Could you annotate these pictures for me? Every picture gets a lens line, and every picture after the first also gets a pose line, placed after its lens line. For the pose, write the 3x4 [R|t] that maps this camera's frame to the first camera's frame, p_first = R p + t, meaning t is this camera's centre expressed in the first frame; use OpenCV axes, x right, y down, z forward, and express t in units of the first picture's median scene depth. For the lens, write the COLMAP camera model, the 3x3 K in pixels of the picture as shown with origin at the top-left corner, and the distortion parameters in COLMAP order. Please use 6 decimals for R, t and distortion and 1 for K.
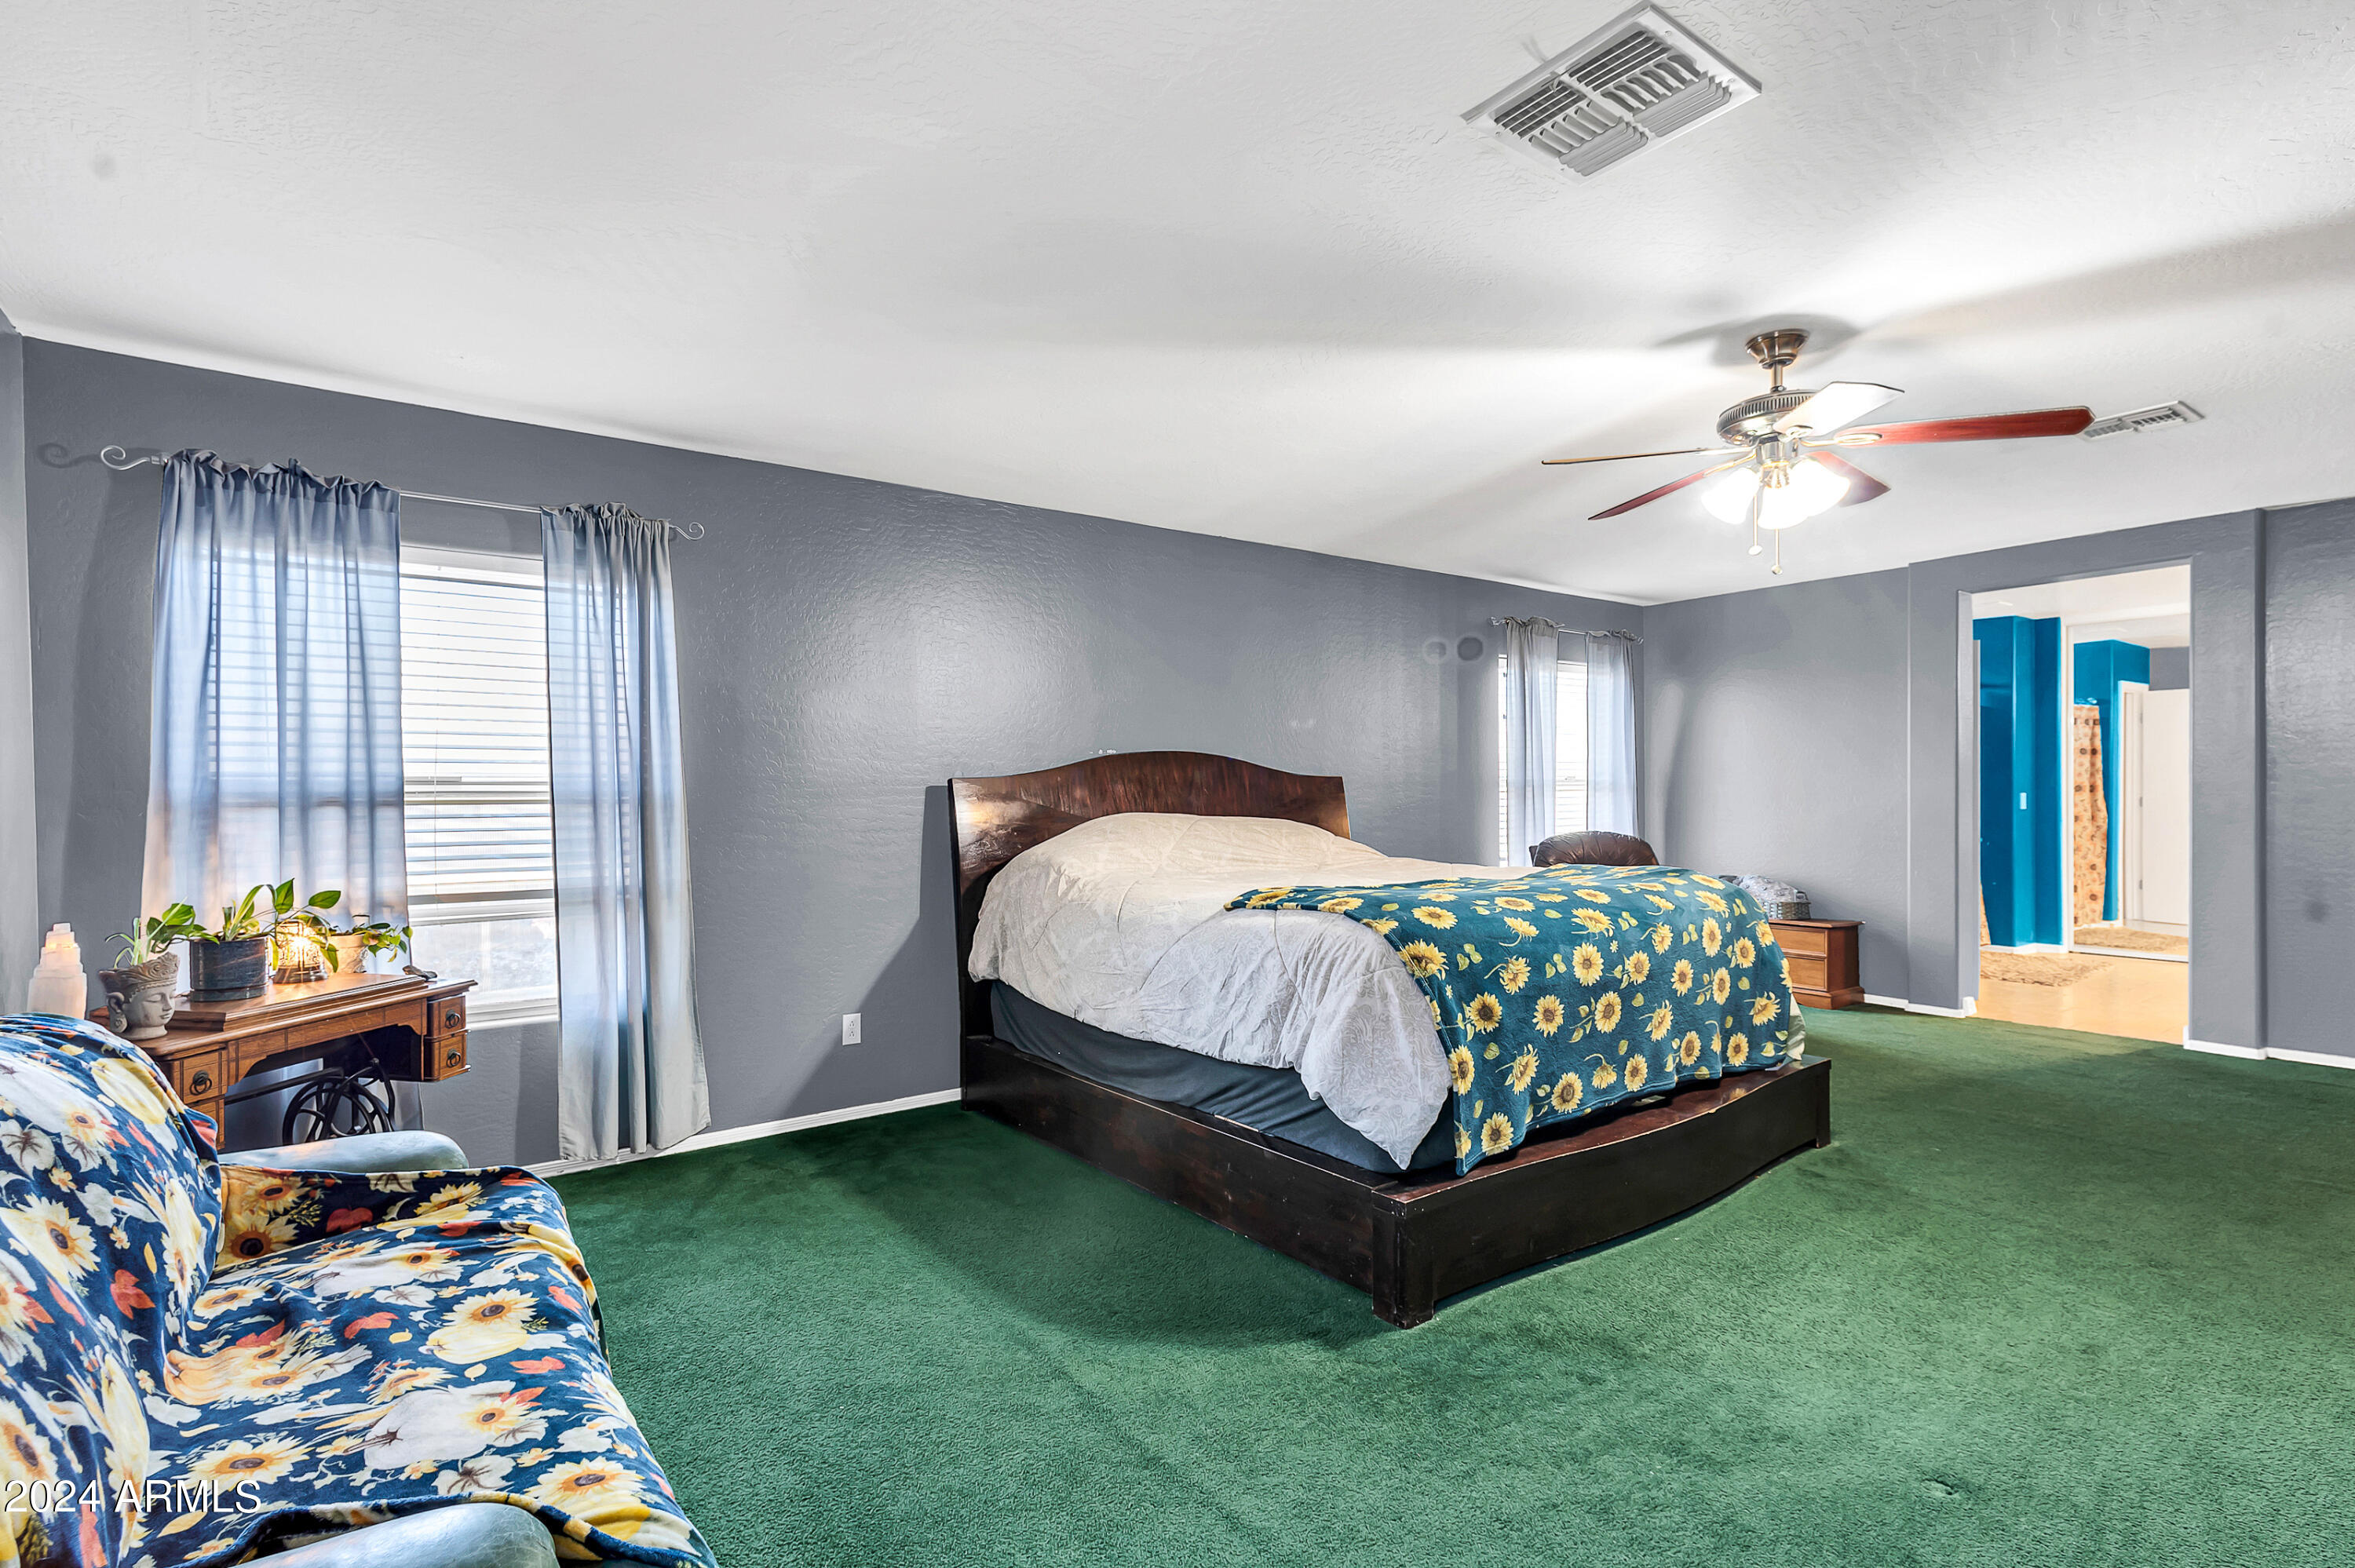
lens RADIAL K [[1115.9, 0, 1160.9], [0, 1115.9, 802.3], [0, 0, 1]] dist [0.001973, 0.002784]
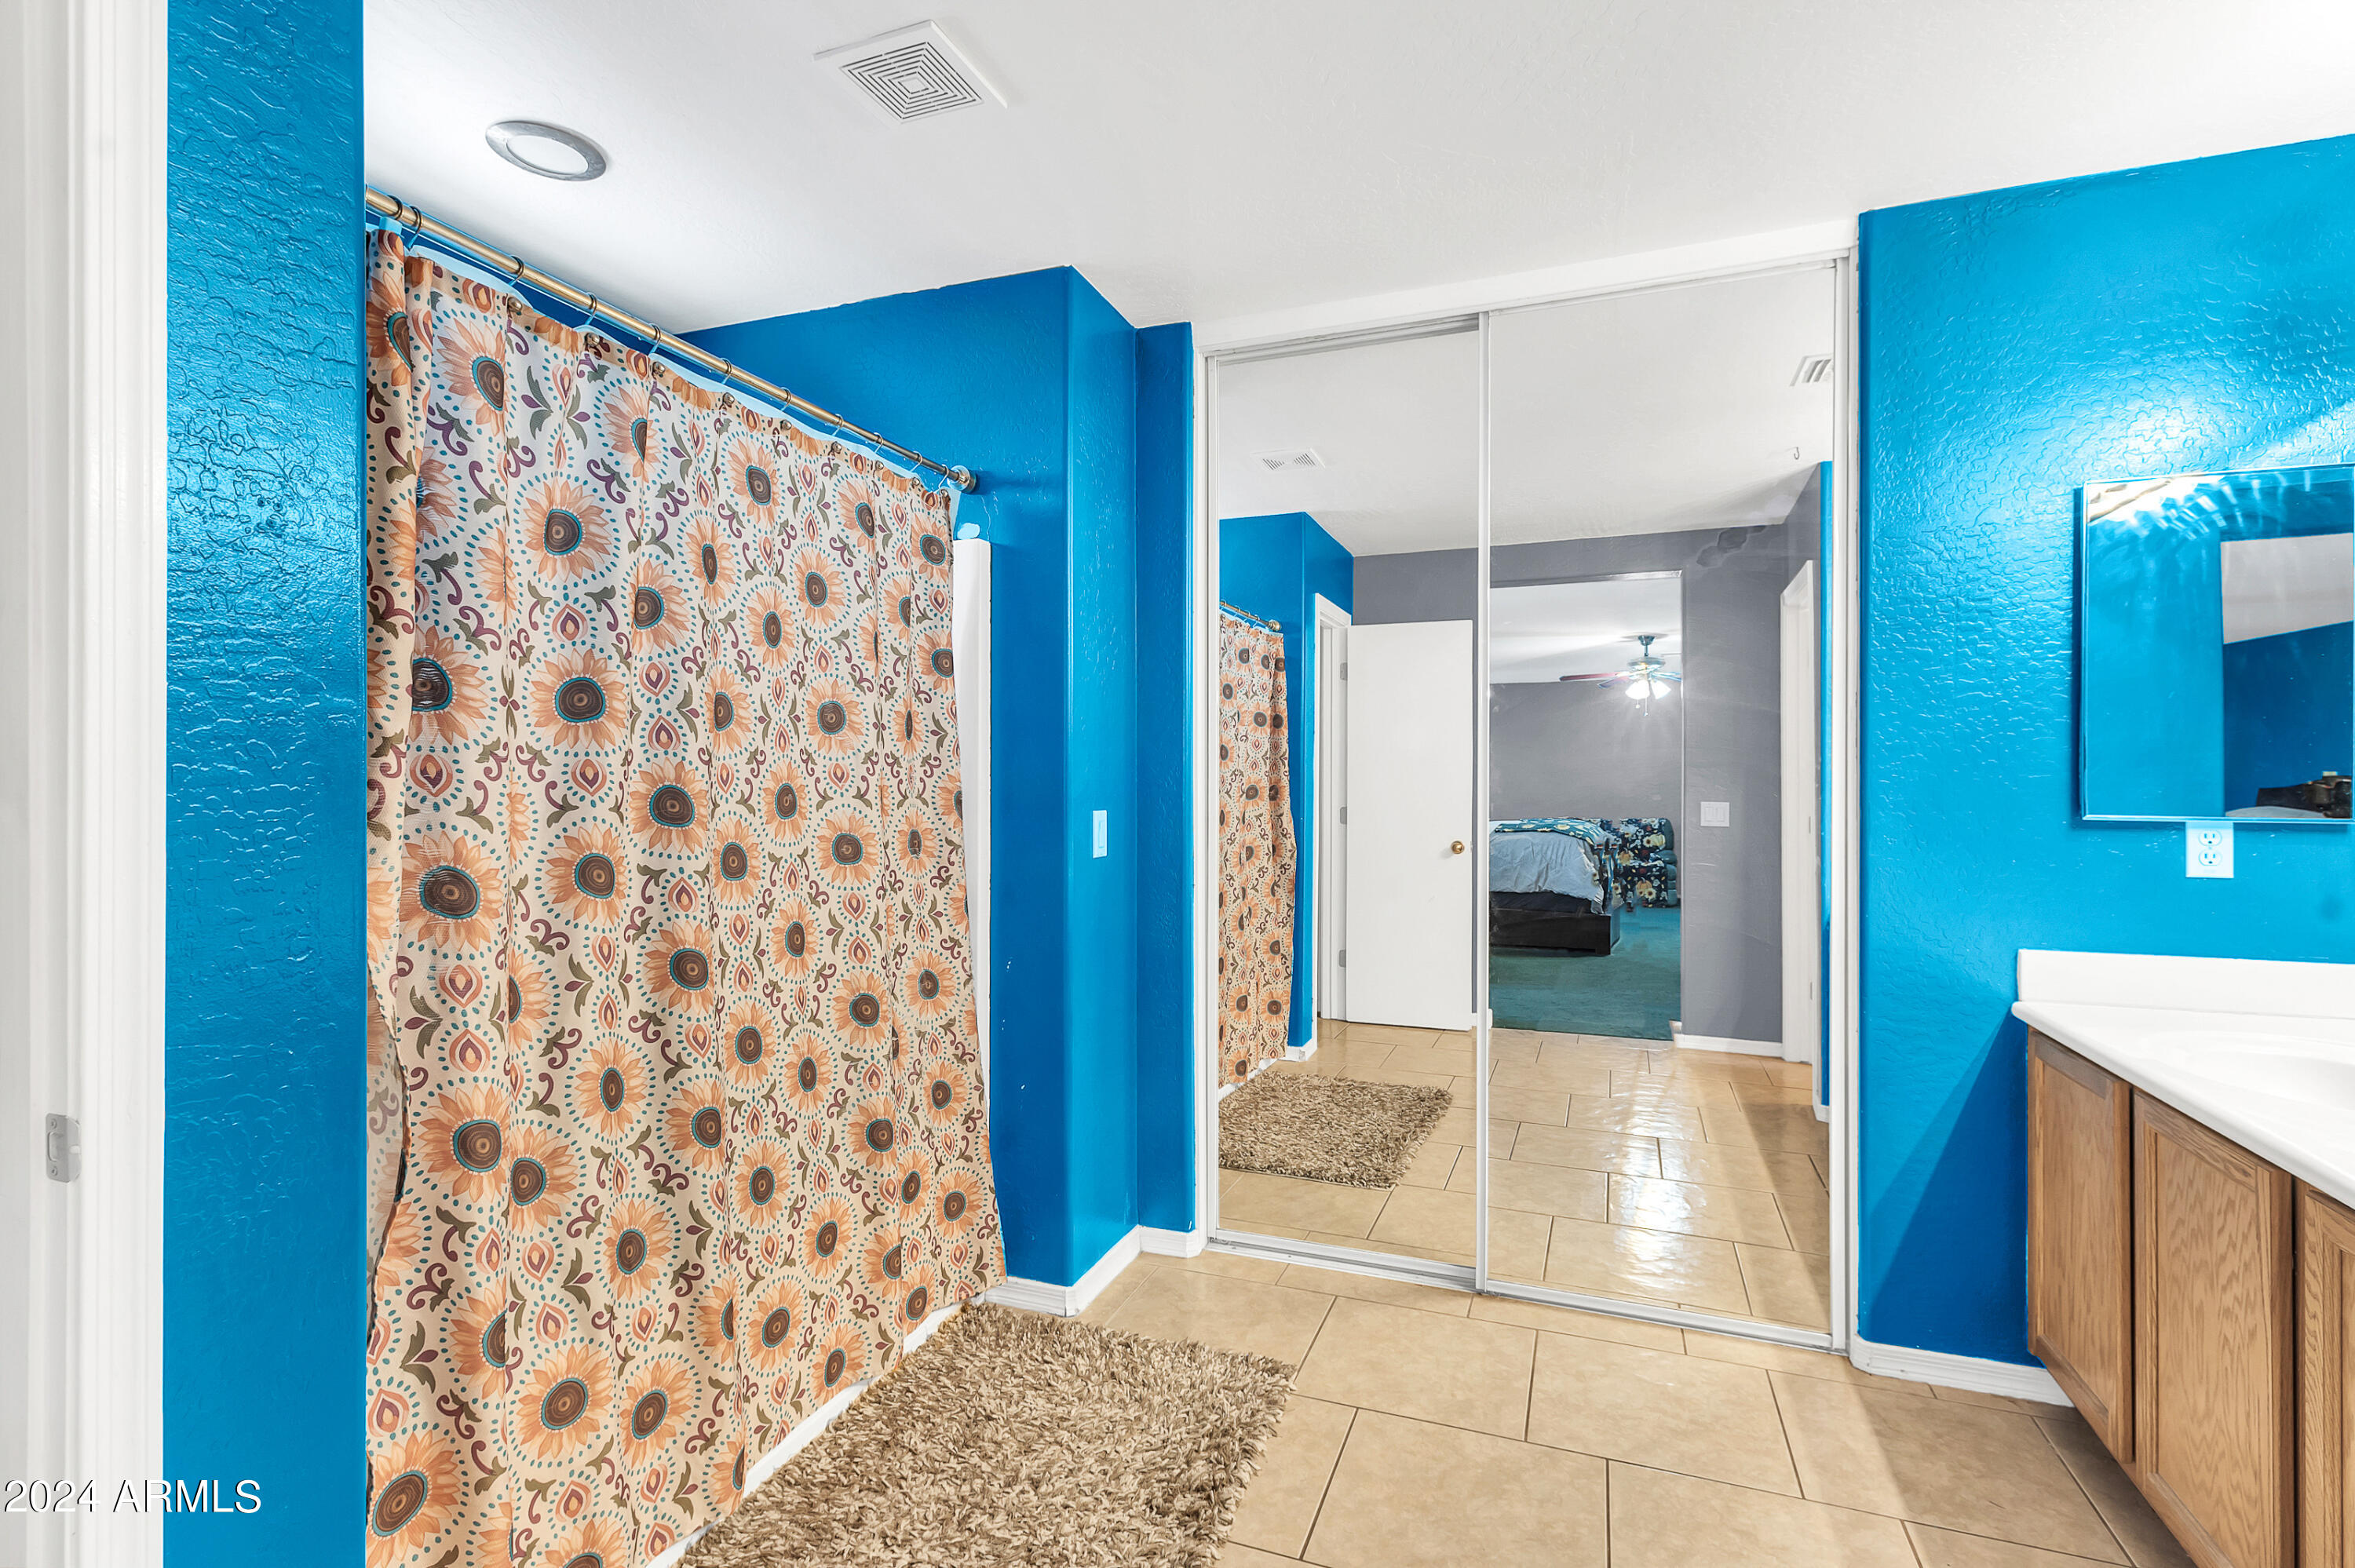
lens RADIAL K [[1115.9, 0, 1173.6], [0, 1115.9, 782.1], [0, 0, 1]] dist [0.001973, 0.002784]
pose [[0.834543, 0.009291, 0.550864, 0.512131], [-0.003614, 0.999929, -0.011389, -0.011128], [-0.550930, 0.007514, 0.834517, 0.598431]]
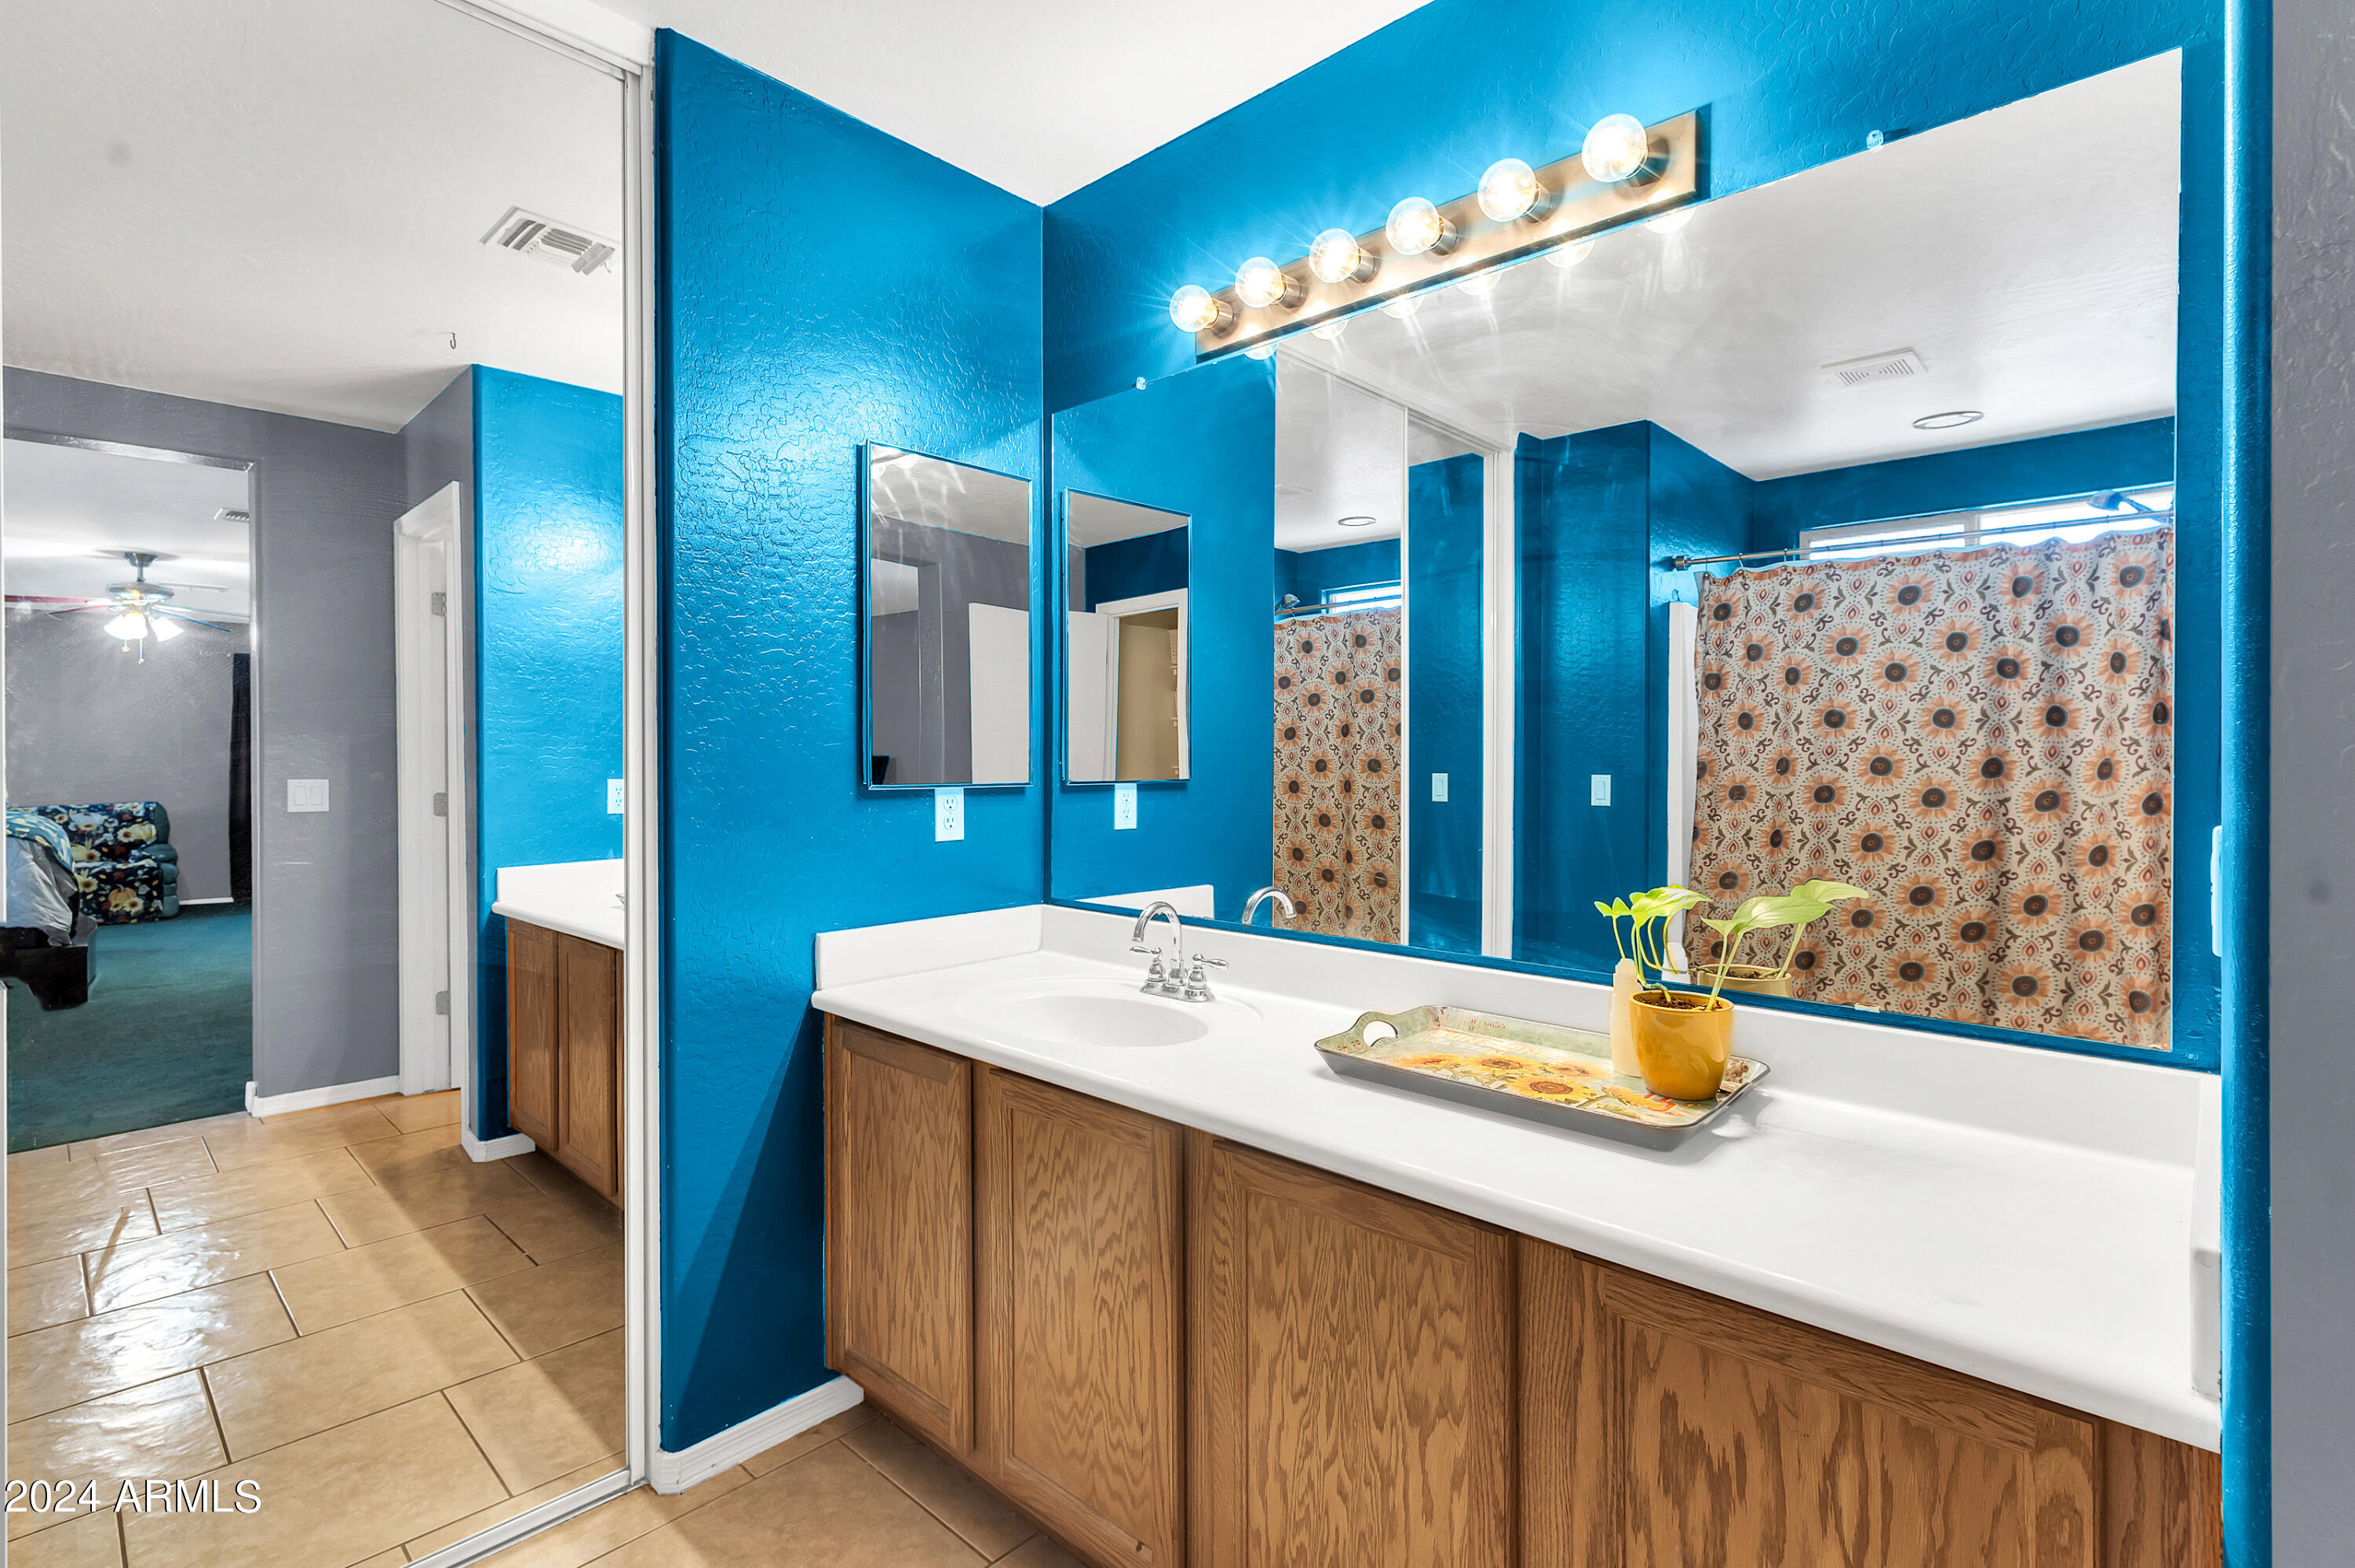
lens RADIAL K [[1115.9, 0, 1173.2], [0, 1115.9, 761.5], [0, 0, 1]] dist [0.001973, 0.002784]
pose [[-0.187352, 0.002833, 0.982289, 0.564515], [0.010475, 0.999945, -0.000886, -0.011502], [-0.982237, 0.010124, -0.187371, 0.667054]]
